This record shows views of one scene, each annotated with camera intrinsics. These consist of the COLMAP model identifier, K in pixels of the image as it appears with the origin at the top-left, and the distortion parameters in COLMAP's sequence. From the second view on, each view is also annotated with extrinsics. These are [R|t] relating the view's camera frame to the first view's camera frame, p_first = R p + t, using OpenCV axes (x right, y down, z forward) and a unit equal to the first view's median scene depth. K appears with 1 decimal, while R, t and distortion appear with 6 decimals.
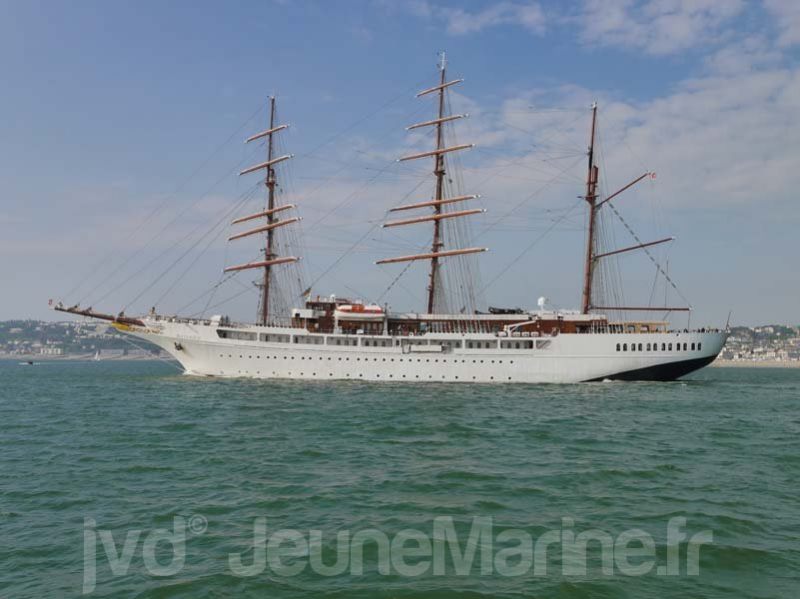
lens RADIAL K [[793.7, 0, 400.0], [0, 793.7, 299.5], [0, 0, 1]] dist [-0.043326, -0.006862]
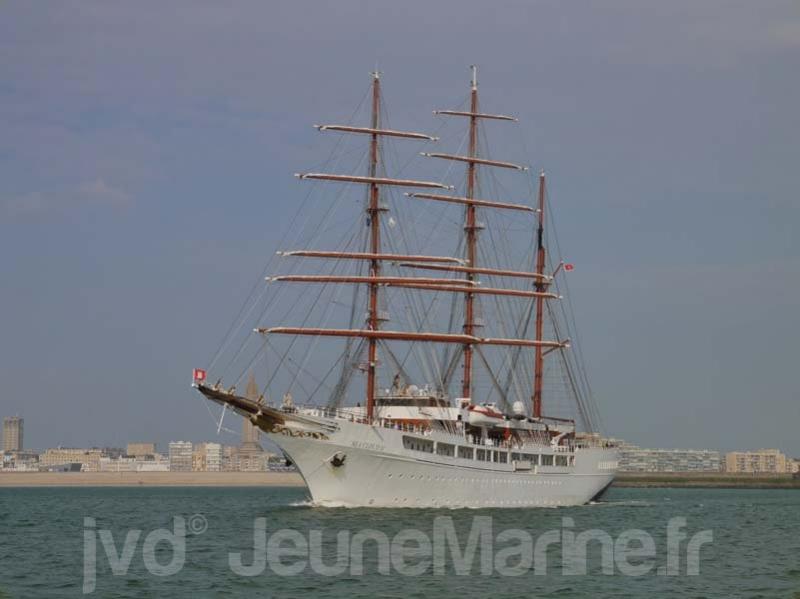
lens RADIAL K [[1798.2, 0, 334.3], [0, 1798.2, 301.8], [0, 0, 1]] dist [0.065723, 0.039703]
pose [[0.362510, 0.082927, 0.928283, -1.663637], [-0.078516, 0.995210, -0.058244, 0.019113], [-0.928667, -0.051771, 0.367285, 0.517560]]
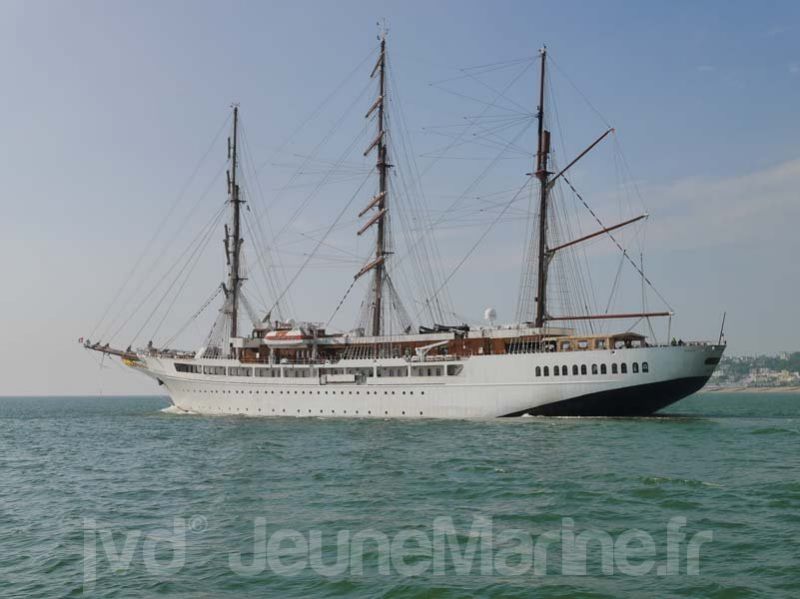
lens RADIAL K [[1008.5, 0, 400.0], [0, 1008.5, 299.5], [0, 0, 1]] dist [-0.016003, -0.000246]
pose [[0.854111, -0.063881, -0.516153, 0.637517], [0.061750, 0.997864, -0.021317, 0.004142], [0.516412, -0.013665, 0.856231, 0.105693]]
